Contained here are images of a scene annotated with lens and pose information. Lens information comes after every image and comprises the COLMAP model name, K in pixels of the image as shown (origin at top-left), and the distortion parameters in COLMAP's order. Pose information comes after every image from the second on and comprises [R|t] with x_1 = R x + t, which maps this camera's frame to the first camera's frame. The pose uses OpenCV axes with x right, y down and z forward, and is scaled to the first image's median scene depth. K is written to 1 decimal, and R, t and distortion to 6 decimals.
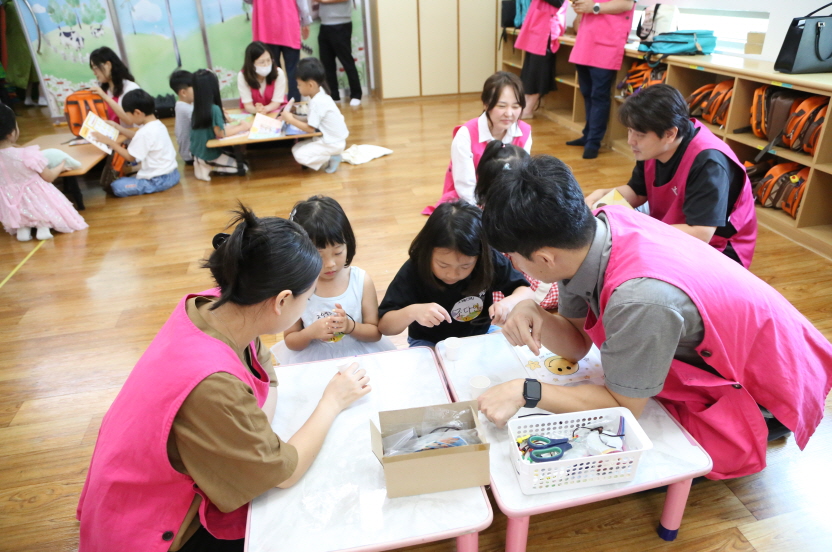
lens RADIAL K [[563.7, 0, 416.0], [0, 563.7, 276.0], [0, 0, 1]] dist [-0.113603, 0.064055]
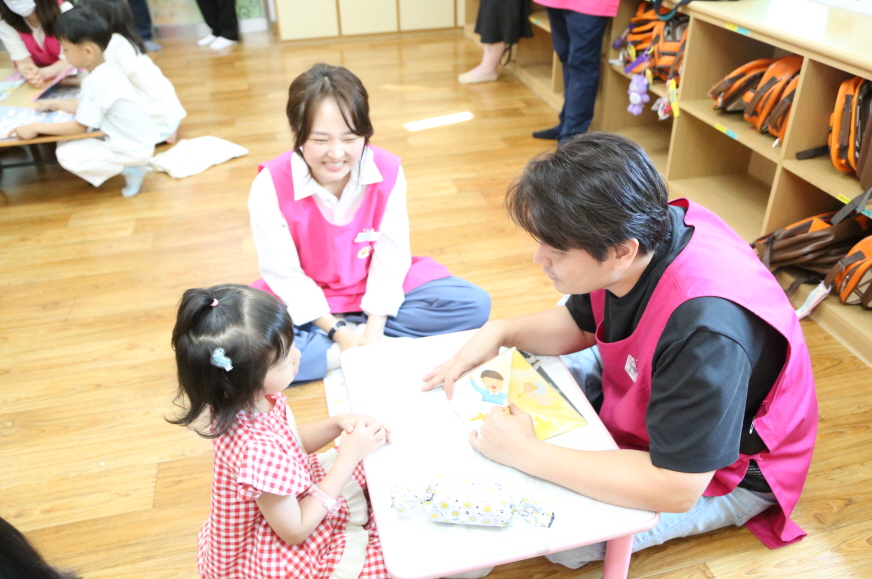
lens RADIAL K [[717.4, 0, 436.0], [0, 717.4, 289.5], [0, 0, 1]] dist [-0.065344, 0.090472]
pose [[0.999614, -0.003539, 0.027543, 0.205138], [0.001435, 0.997105, 0.076026, -0.187137], [-0.027733, -0.075957, 0.996725, 0.295463]]
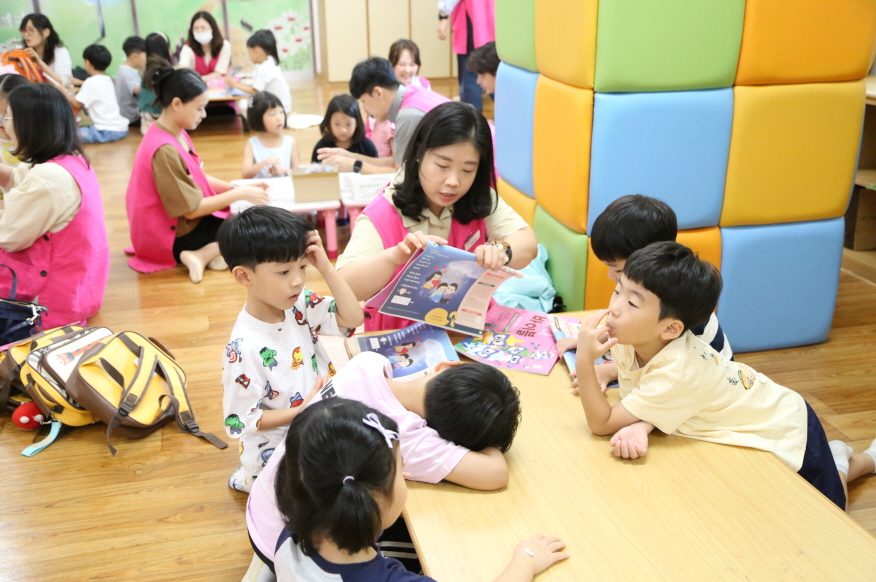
lens RADIAL K [[889.0, 0, 438.2], [0, 889.0, 298.6], [0, 0, 1]] dist [0.082279, 0.007765]
pose [[0.999235, 0.008475, 0.038185, 0.139875], [-0.004163, 0.993744, -0.111605, 0.420349], [-0.038892, 0.111360, 0.993019, -0.915210]]
